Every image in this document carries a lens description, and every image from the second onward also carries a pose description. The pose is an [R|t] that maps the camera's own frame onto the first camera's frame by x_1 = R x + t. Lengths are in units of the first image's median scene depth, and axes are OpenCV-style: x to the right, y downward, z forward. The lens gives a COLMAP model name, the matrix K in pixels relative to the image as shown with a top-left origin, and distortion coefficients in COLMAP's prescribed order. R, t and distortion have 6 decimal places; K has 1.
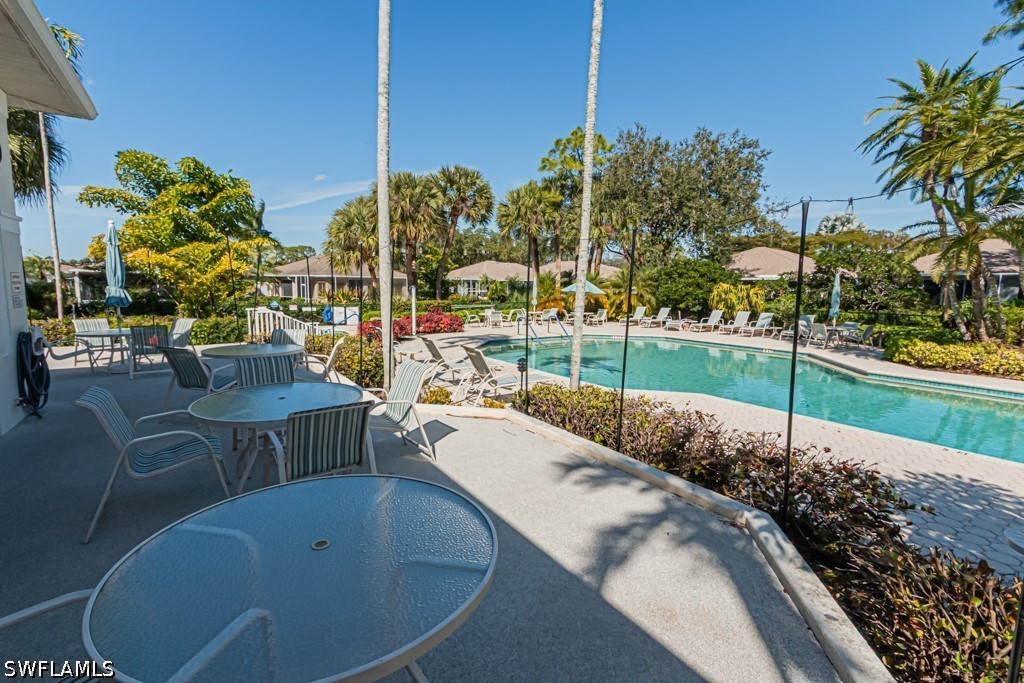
lens RADIAL K [[465.7, 0, 500.8], [0, 465.7, 337.9], [0, 0, 1]] dist [0.000992, -0.001261]
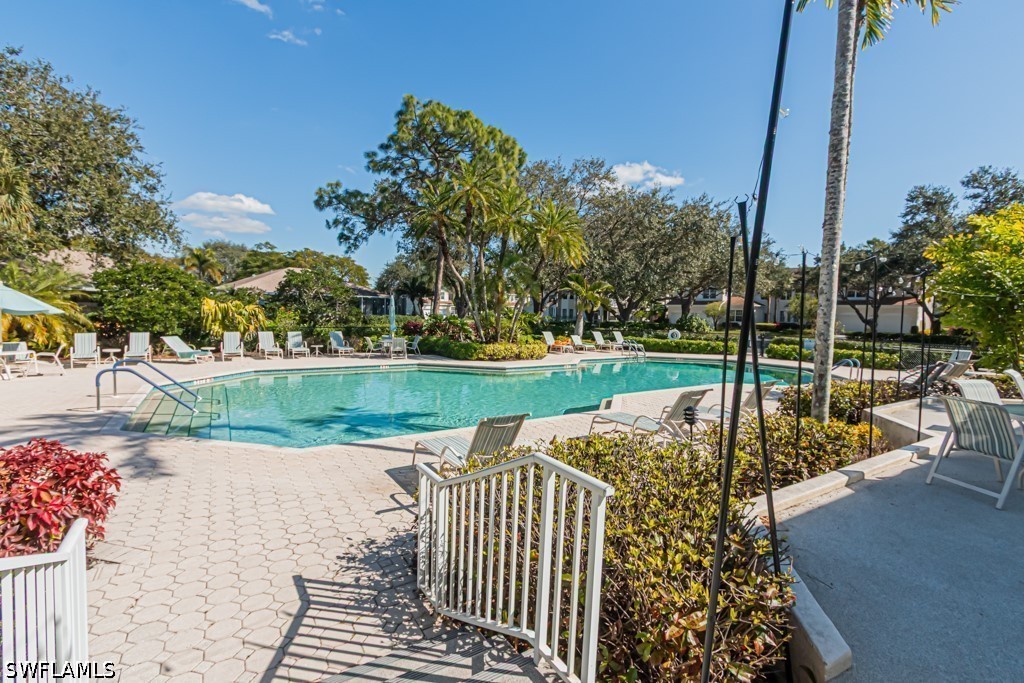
lens RADIAL K [[465.7, 0, 500.8], [0, 465.7, 337.9], [0, 0, 1]] dist [0.000992, -0.001261]
pose [[0.015540, -0.062889, 0.997900, -0.333616], [0.092048, 0.993872, 0.061201, -0.056112], [-0.995633, 0.090904, 0.021234, 0.524089]]
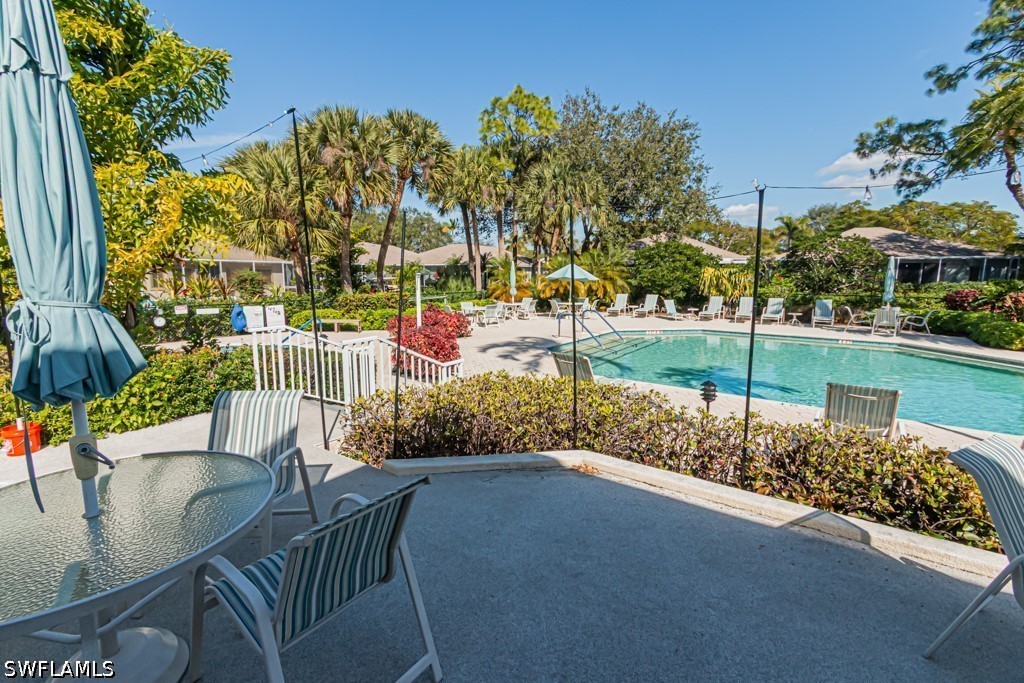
lens RADIAL K [[465.7, 0, 500.8], [0, 465.7, 337.9], [0, 0, 1]] dist [0.000992, -0.001261]
pose [[0.940248, -0.054575, 0.336089, -0.250470], [0.045028, 0.998332, 0.036141, -0.030467], [-0.337500, -0.018849, 0.941137, 0.280666]]
